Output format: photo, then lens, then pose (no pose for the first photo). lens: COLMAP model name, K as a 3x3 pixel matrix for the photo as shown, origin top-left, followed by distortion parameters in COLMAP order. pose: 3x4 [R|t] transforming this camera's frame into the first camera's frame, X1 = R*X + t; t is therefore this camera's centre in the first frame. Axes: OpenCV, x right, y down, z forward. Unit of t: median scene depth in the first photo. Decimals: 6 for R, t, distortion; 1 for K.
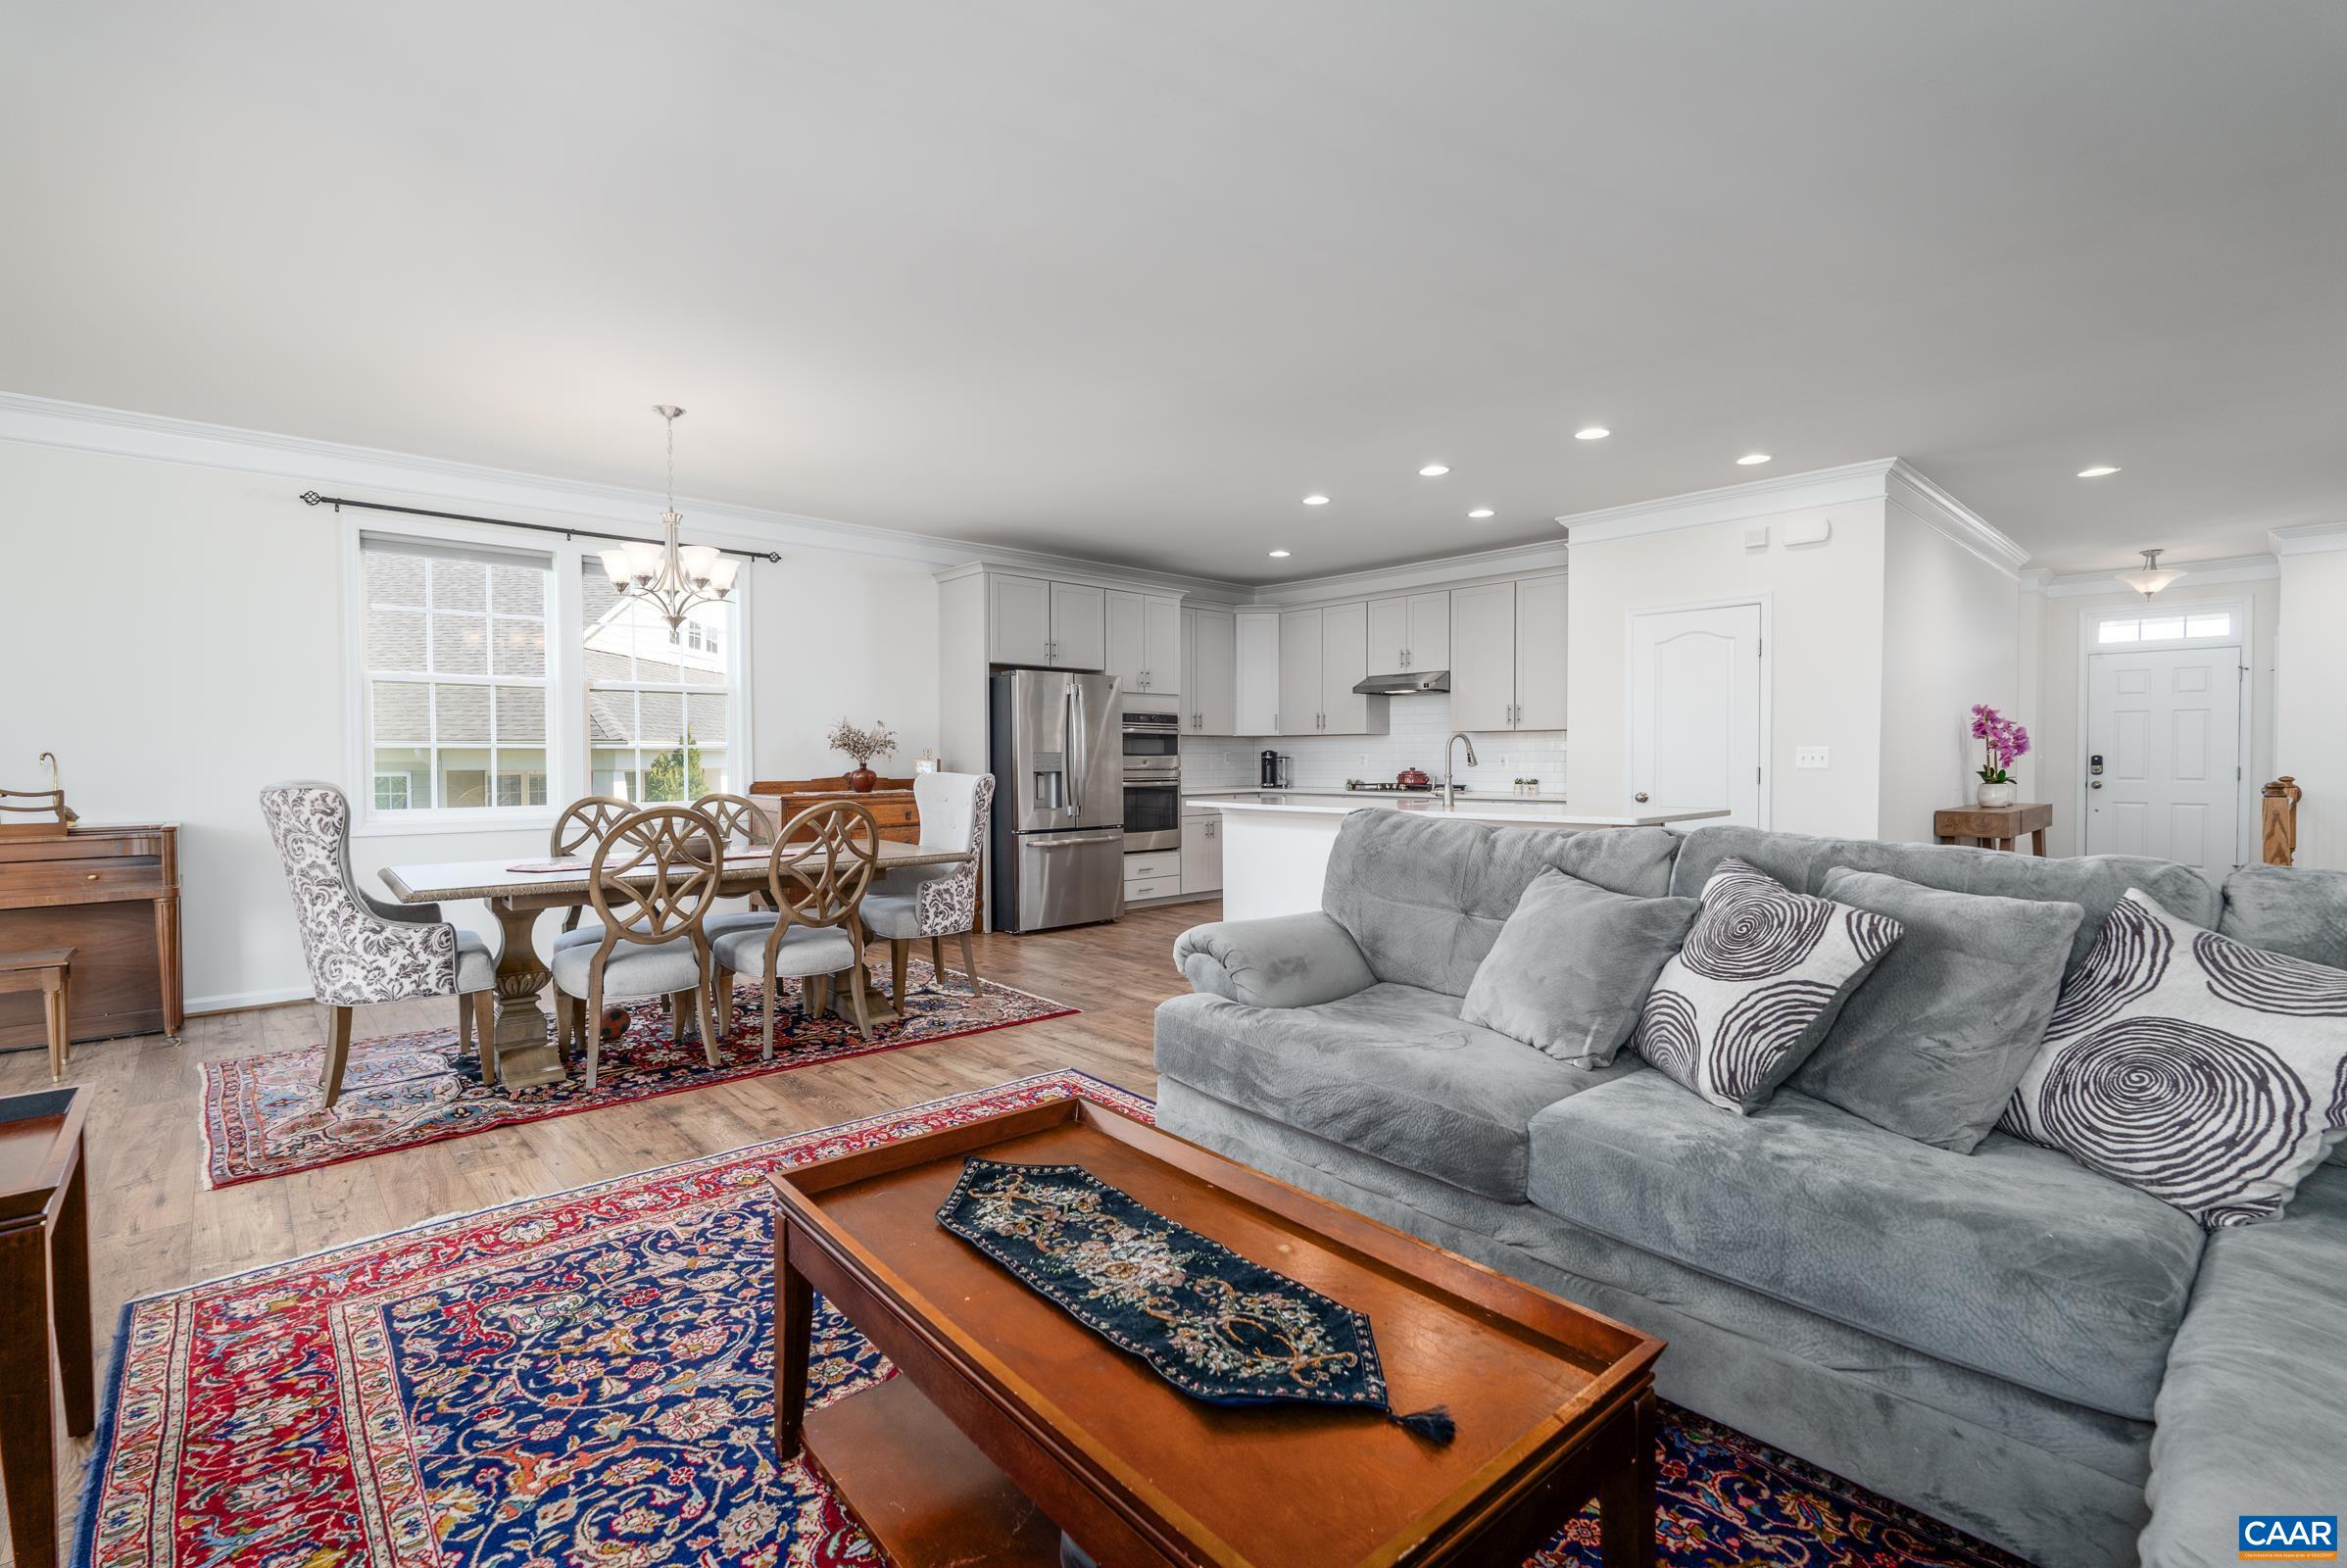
lens RADIAL K [[1039.0, 0, 1165.0], [0, 1039.0, 777.9], [0, 0, 1]] dist [-0.001409, 0.000190]
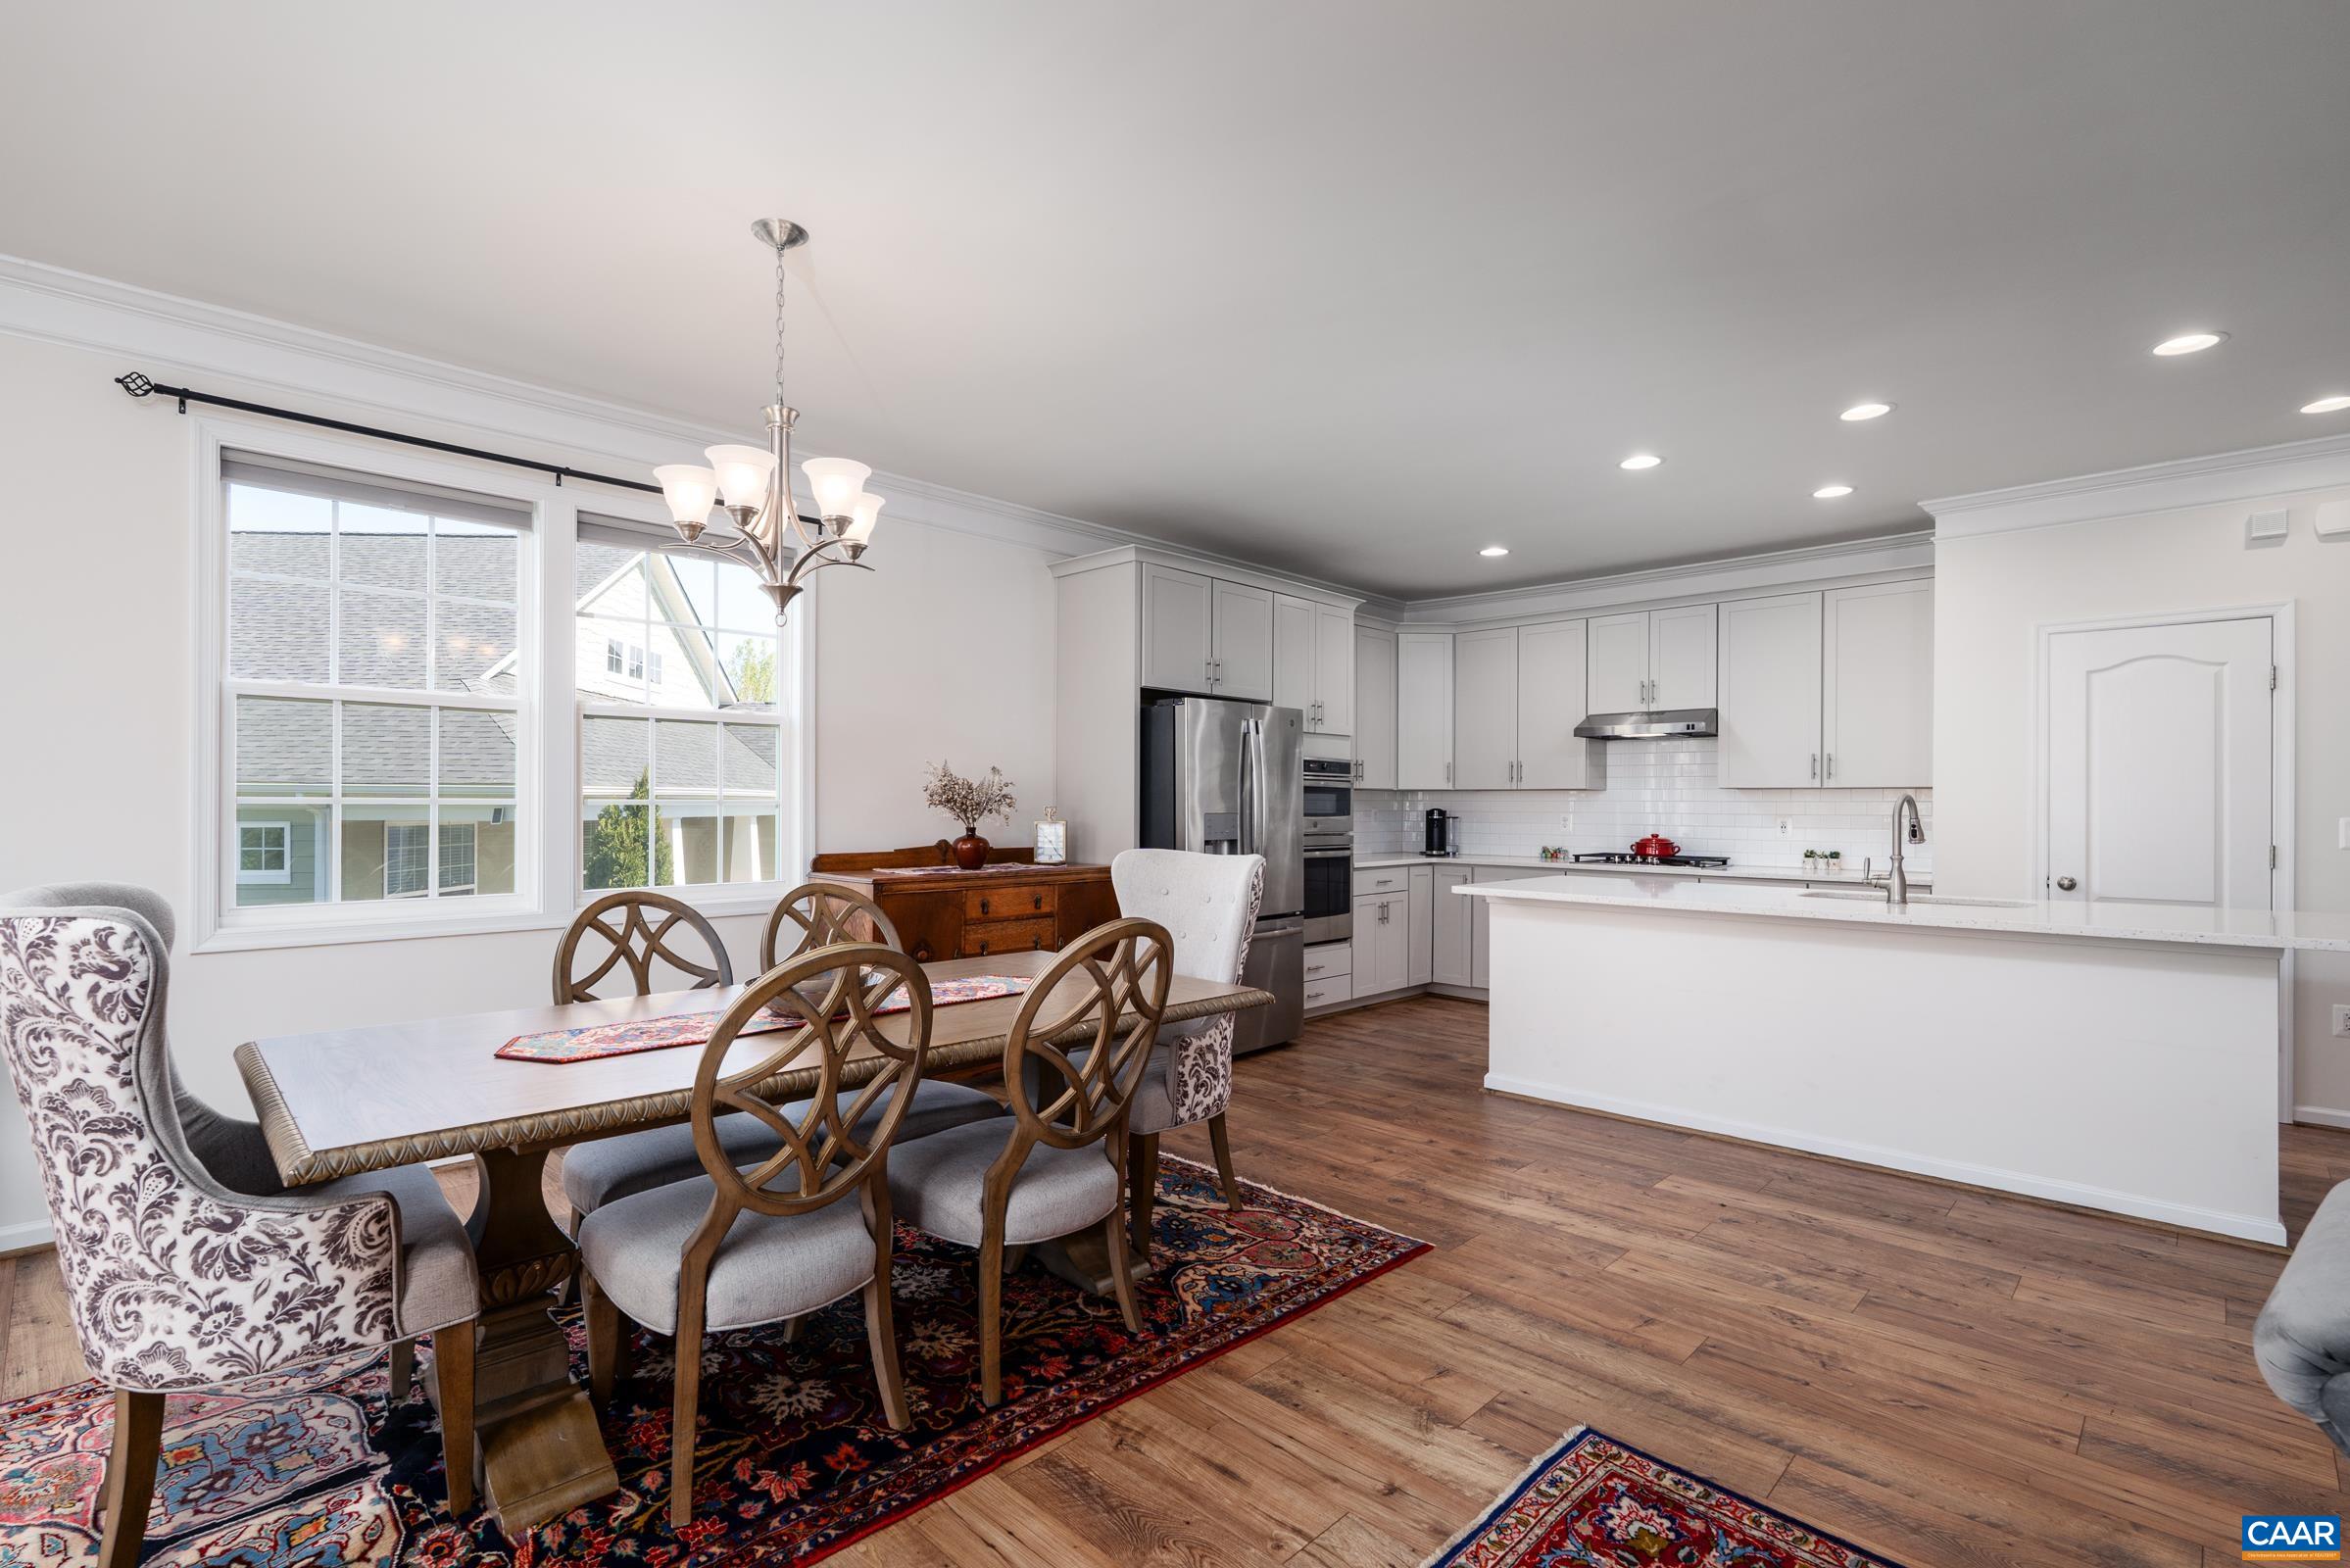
lens RADIAL K [[1082.9, 0, 1170.5], [0, 1082.9, 804.4], [0, 0, 1]] dist [-0.000511, -0.001206]
pose [[0.998334, 0.008440, 0.057071, -0.274815], [-0.007319, 0.999777, -0.019820, -0.022256], [-0.057225, 0.019369, 0.998173, 0.367325]]
